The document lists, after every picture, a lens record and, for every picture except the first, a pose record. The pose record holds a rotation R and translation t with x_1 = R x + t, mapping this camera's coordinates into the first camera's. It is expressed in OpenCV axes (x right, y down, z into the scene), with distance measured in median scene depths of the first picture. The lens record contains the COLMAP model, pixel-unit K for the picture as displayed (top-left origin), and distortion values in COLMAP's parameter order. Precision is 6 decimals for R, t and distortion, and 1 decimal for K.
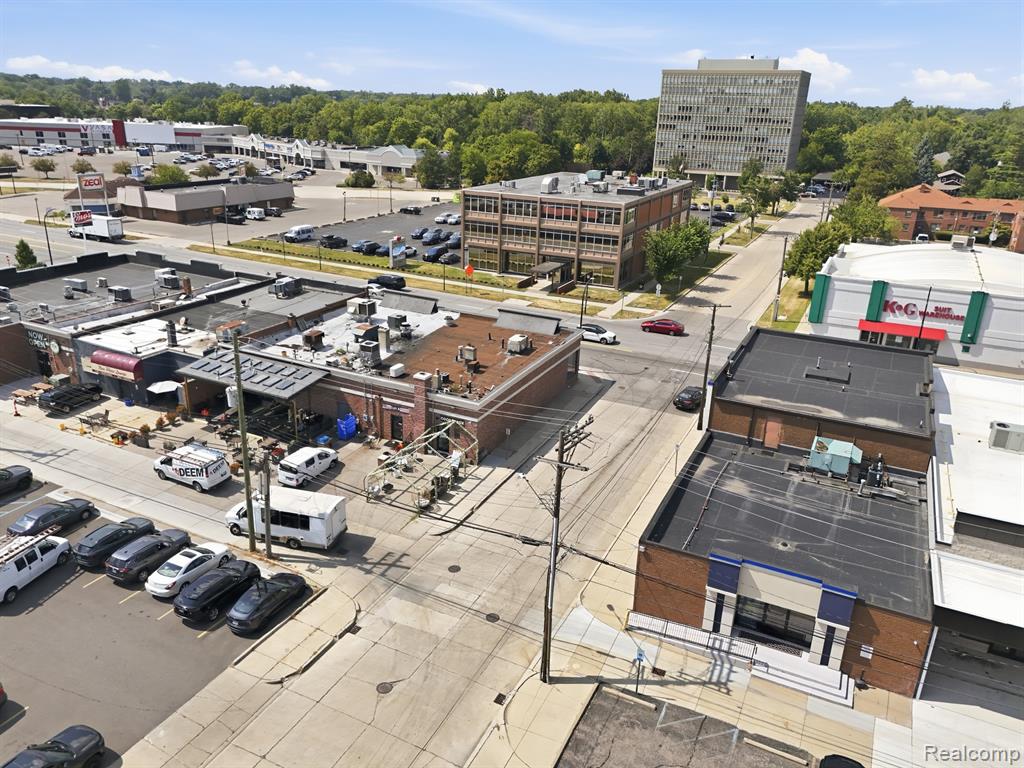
lens RADIAL K [[753.6, 0, 509.7], [0, 753.6, 381.8], [0, 0, 1]] dist [0.076985, -0.076809]
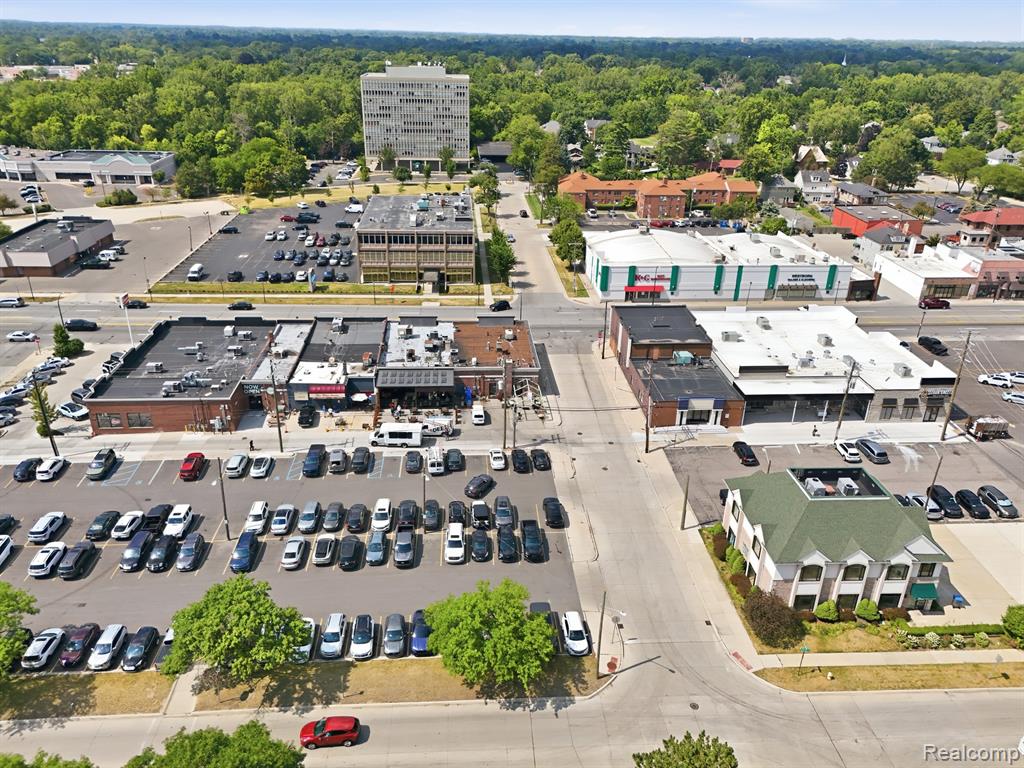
lens RADIAL K [[753.6, 0, 509.7], [0, 753.6, 381.8], [0, 0, 1]] dist [0.076985, -0.076809]
pose [[0.863987, -0.222280, 0.451794, -0.742600], [0.181517, 0.974448, 0.132299, -0.158065], [-0.469657, -0.032296, 0.882258, -0.583316]]
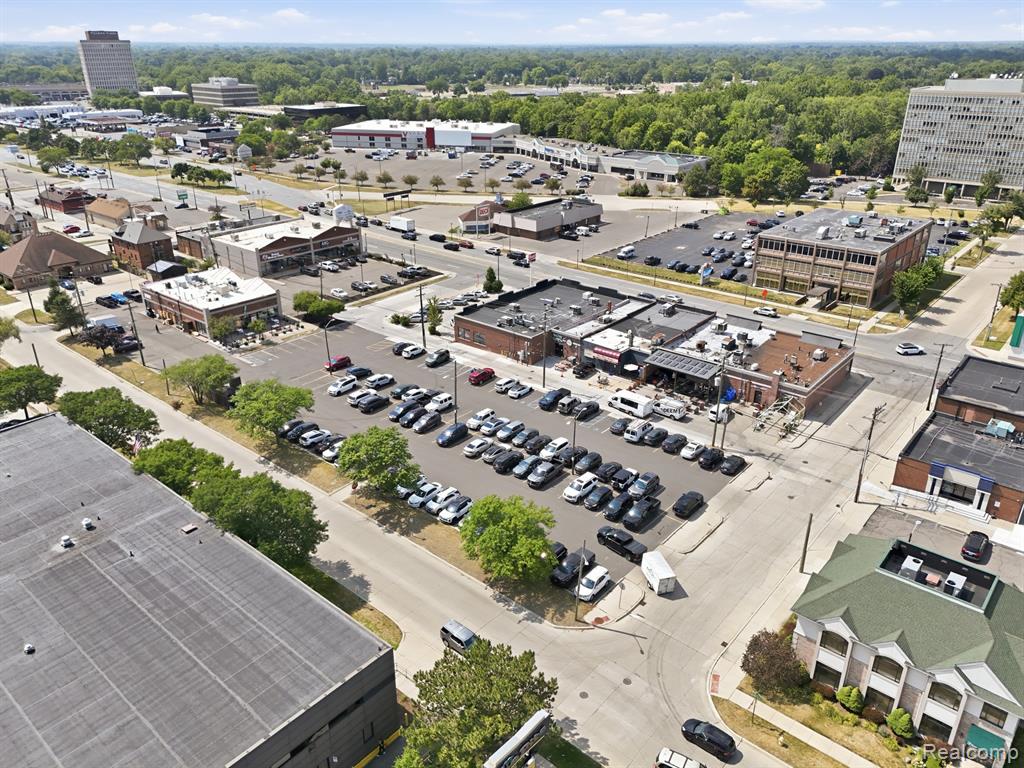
lens RADIAL K [[753.6, 0, 509.7], [0, 753.6, 381.8], [0, 0, 1]] dist [0.076985, -0.076809]
pose [[0.969314, 0.071122, -0.235314, -0.229975], [-0.057073, 0.996187, 0.065992, -0.054073], [0.239110, -0.050537, 0.969676, -0.797751]]
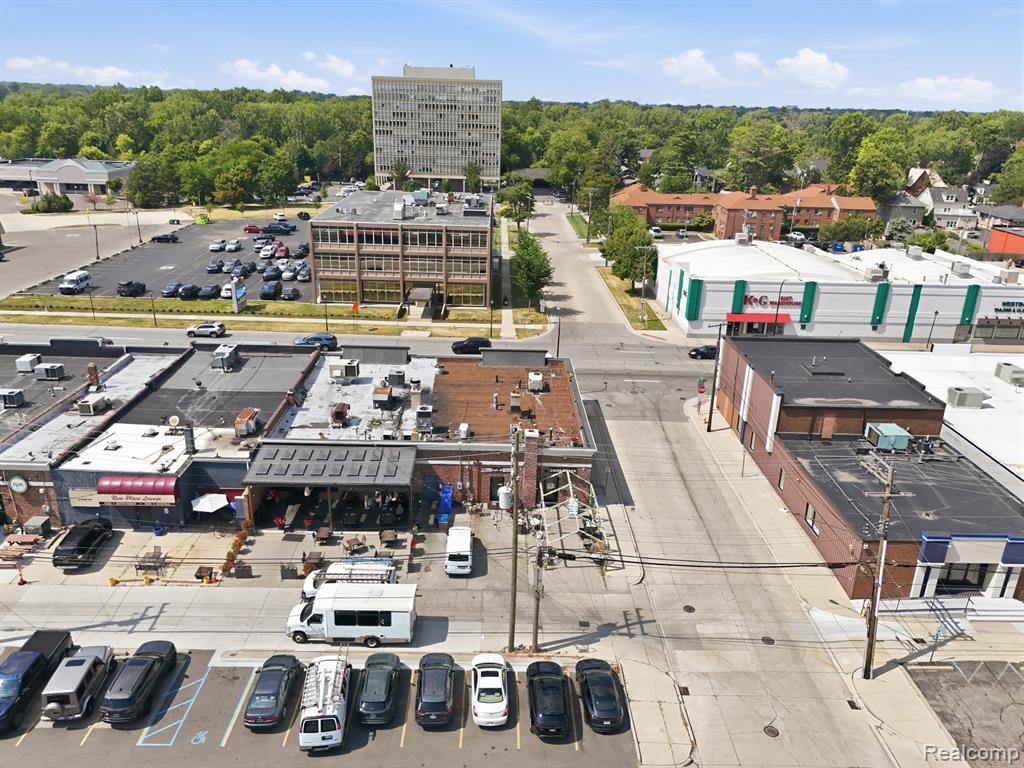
lens RADIAL K [[753.6, 0, 509.7], [0, 753.6, 381.8], [0, 0, 1]] dist [0.076985, -0.076809]
pose [[0.889916, -0.163046, 0.425987, -0.390116], [0.157985, 0.986300, 0.047464, -0.089402], [-0.427890, 0.025061, 0.903483, 0.069555]]
